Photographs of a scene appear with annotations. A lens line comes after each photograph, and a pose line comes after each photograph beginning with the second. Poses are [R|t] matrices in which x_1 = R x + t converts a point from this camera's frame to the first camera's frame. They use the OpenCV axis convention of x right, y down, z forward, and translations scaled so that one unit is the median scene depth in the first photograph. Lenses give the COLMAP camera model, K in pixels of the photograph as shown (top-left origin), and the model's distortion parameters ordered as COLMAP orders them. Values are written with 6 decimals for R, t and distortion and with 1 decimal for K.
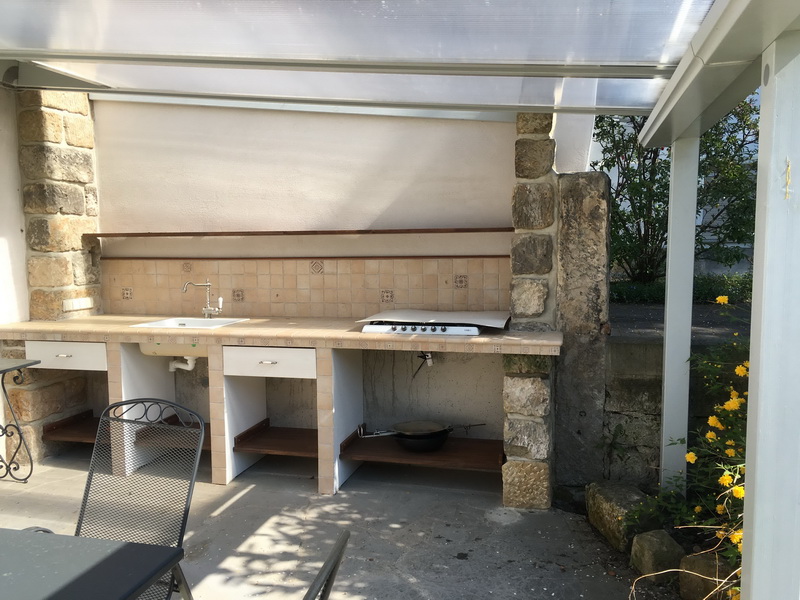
lens RADIAL K [[668.4, 0, 400.0], [0, 668.4, 300.0], [0, 0, 1]] dist [0.042394, -0.001490]
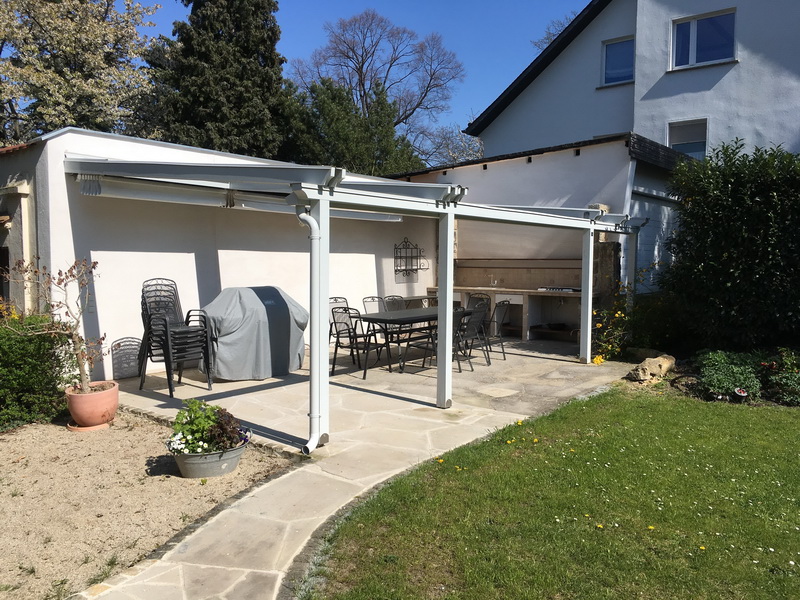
lens RADIAL K [[668.4, 0, 400.0], [0, 668.4, 300.0], [0, 0, 1]] dist [0.042394, -0.001490]
pose [[0.910916, 0.046125, -0.410006, 0.687444], [-0.062863, 0.997645, -0.027429, 0.232569], [0.407775, 0.050760, 0.911671, -2.278943]]
